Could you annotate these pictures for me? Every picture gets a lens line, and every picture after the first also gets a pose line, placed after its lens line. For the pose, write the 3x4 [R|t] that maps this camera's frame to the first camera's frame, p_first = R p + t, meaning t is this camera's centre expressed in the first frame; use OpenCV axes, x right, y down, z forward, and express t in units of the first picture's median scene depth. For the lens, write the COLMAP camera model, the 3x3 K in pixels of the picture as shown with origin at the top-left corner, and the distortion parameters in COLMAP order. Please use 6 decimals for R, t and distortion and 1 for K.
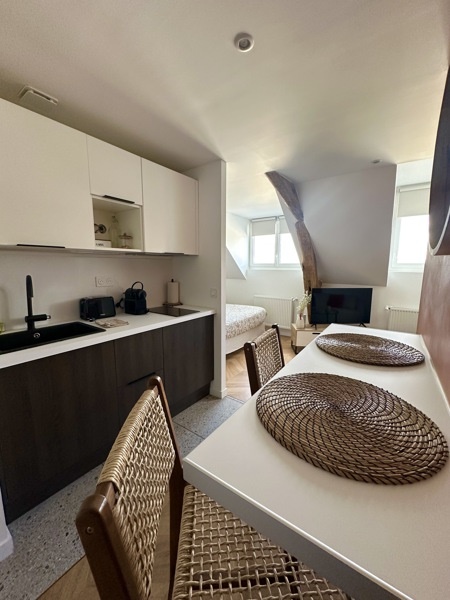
lens RADIAL K [[239.2, 0, 223.7], [0, 239.2, 300.0], [0, 0, 1]] dist [-0.000067, -0.000003]
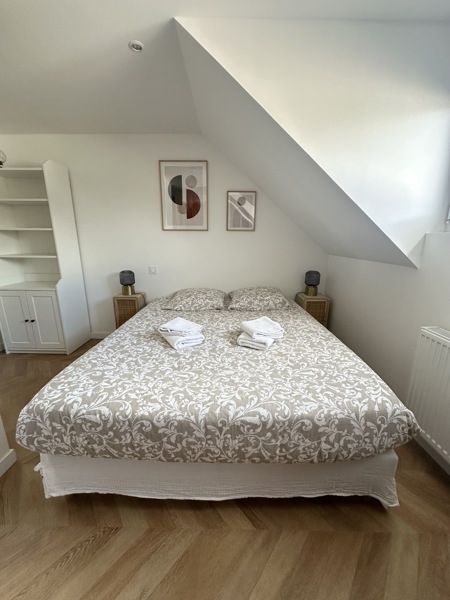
lens RADIAL K [[239.2, 0, 223.5], [0, 239.2, 301.3], [0, 0, 1]] dist [-0.000067, -0.000003]
pose [[0.556969, 0.214623, -0.802323, 0.239134], [-0.113439, 0.976639, 0.182505, -0.083828], [0.822750, -0.010635, 0.568304, 0.737912]]
